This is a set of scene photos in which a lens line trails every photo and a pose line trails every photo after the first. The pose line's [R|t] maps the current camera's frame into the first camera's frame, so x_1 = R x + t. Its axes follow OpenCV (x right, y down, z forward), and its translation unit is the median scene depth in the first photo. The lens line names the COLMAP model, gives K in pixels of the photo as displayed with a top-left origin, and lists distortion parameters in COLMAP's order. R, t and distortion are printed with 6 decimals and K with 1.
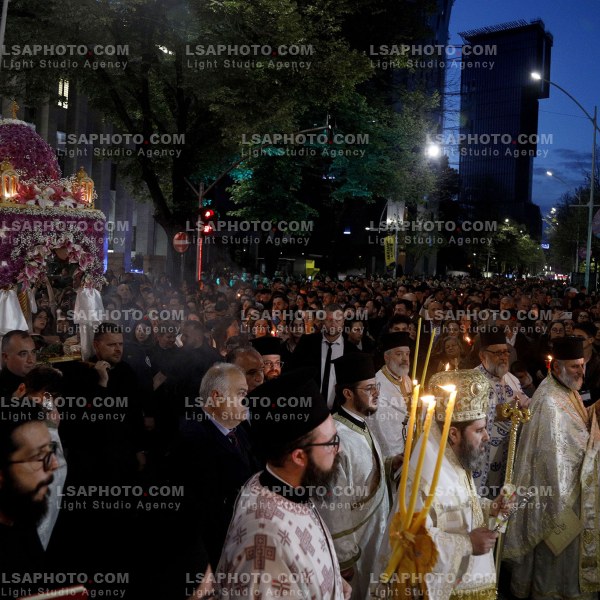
lens RADIAL K [[620.5, 0, 297.9], [0, 620.5, 311.0], [0, 0, 1]] dist [-0.136913, 0.087686]
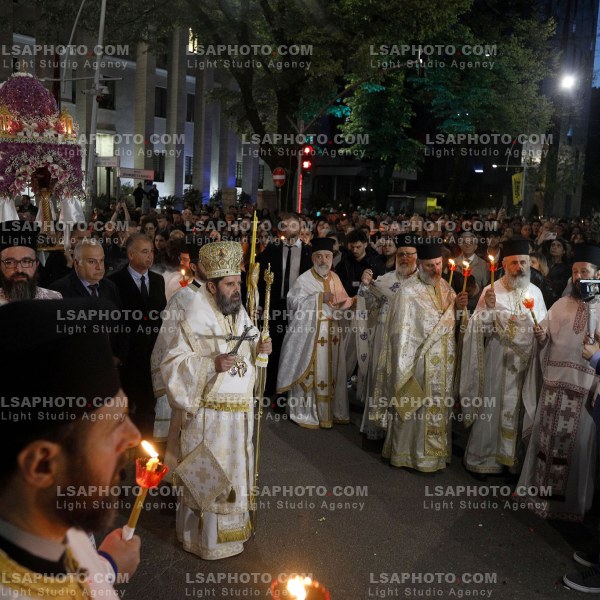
lens RADIAL K [[620.5, 0, 297.9], [0, 620.5, 311.0], [0, 0, 1]] dist [-0.136913, 0.087686]
pose [[0.968602, 0.041819, -0.245073, 0.099424], [-0.018873, 0.995275, 0.095239, 0.015272], [0.247898, -0.087623, 0.964815, -0.038294]]
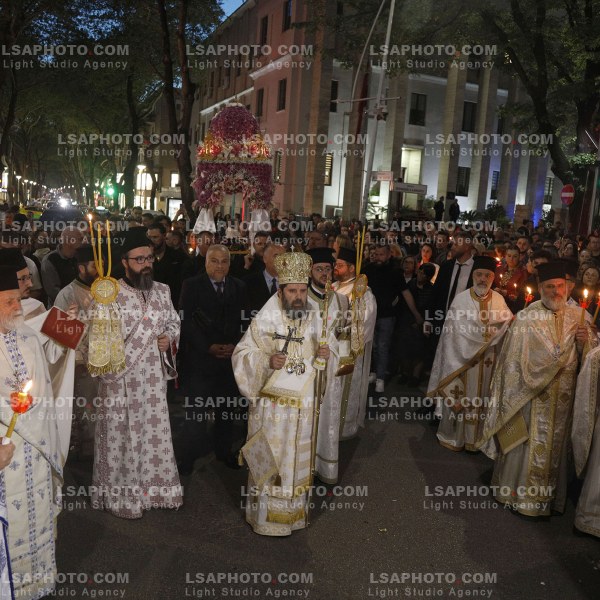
lens RADIAL K [[620.5, 0, 297.9], [0, 620.5, 311.0], [0, 0, 1]] dist [-0.136913, 0.087686]
pose [[0.712044, 0.120473, -0.691722, 0.174605], [-0.072616, 0.992522, 0.098113, 0.011764], [0.698369, -0.019630, 0.715468, -0.011723]]
